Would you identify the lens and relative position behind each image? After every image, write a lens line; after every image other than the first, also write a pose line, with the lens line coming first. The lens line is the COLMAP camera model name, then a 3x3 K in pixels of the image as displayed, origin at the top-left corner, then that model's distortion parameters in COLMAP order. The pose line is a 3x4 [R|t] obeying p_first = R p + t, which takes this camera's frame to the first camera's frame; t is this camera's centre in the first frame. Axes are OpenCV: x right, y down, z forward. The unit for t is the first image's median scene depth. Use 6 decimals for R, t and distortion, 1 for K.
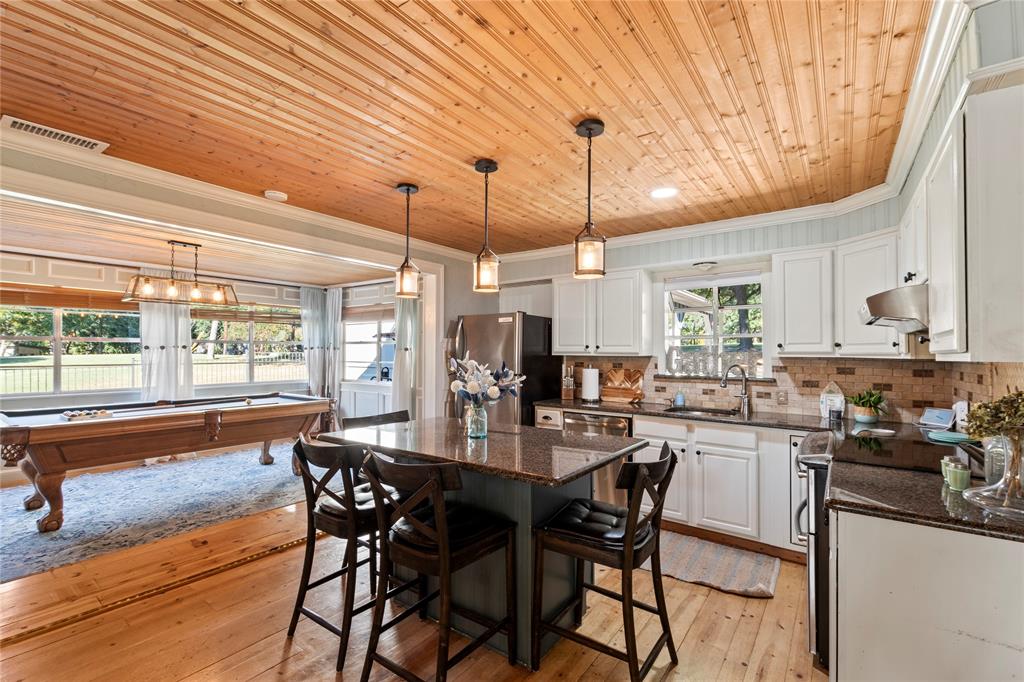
lens RADIAL K [[451.4, 0, 510.7], [0, 451.4, 346.5], [0, 0, 1]] dist [0.007963, -0.000914]
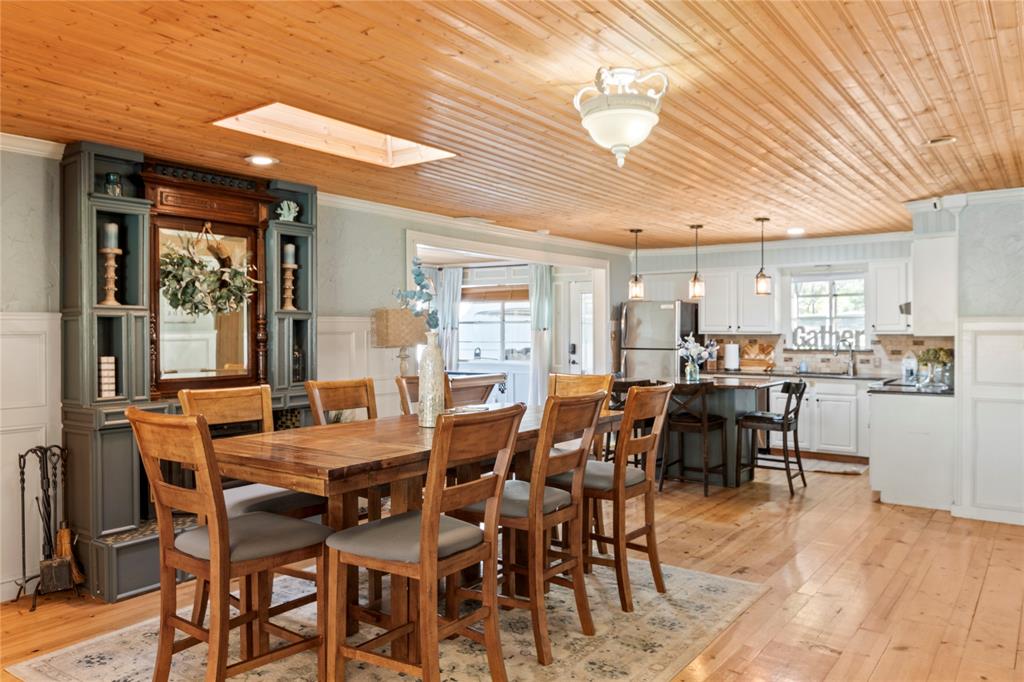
lens RADIAL K [[753.2, 0, 510.5], [0, 753.2, 337.1], [0, 0, 1]] dist [0.007531, -0.001427]
pose [[0.999947, -0.009173, 0.004753, -0.472078], [0.009050, 0.999637, 0.025388, -0.031016], [-0.004984, -0.025343, 0.999666, -1.147010]]
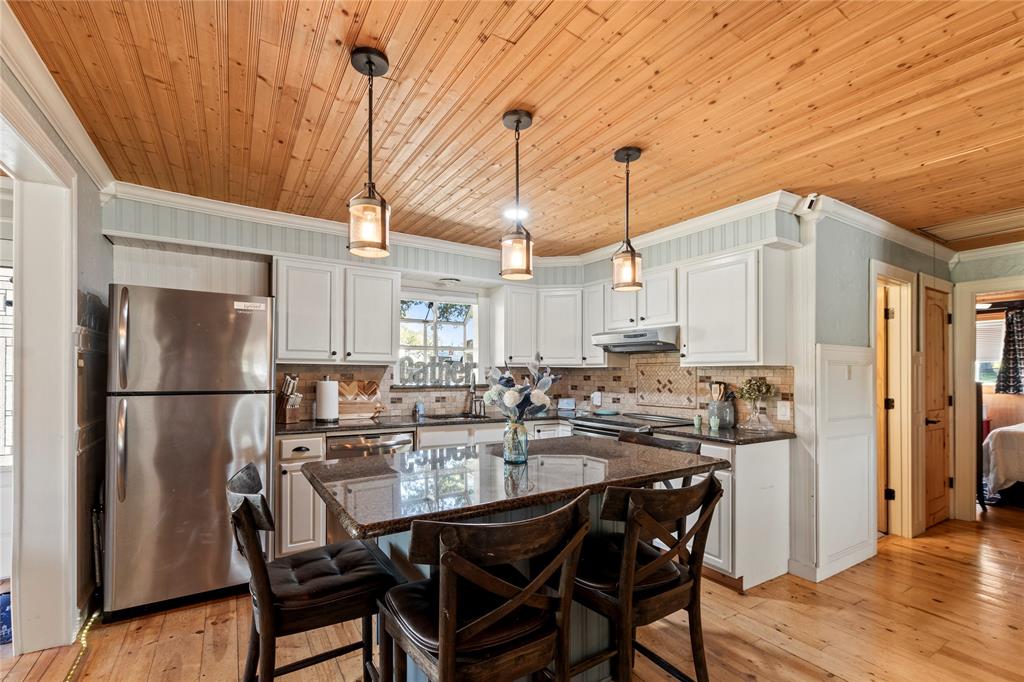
lens RADIAL K [[451.4, 0, 509.0], [0, 451.4, 367.6], [0, 0, 1]] dist [0.007963, -0.000914]
pose [[0.370474, 0.006091, 0.928823, -0.476247], [-0.022443, 0.999745, 0.002396, 0.017412], [-0.928572, -0.021733, 0.370516, 0.428426]]
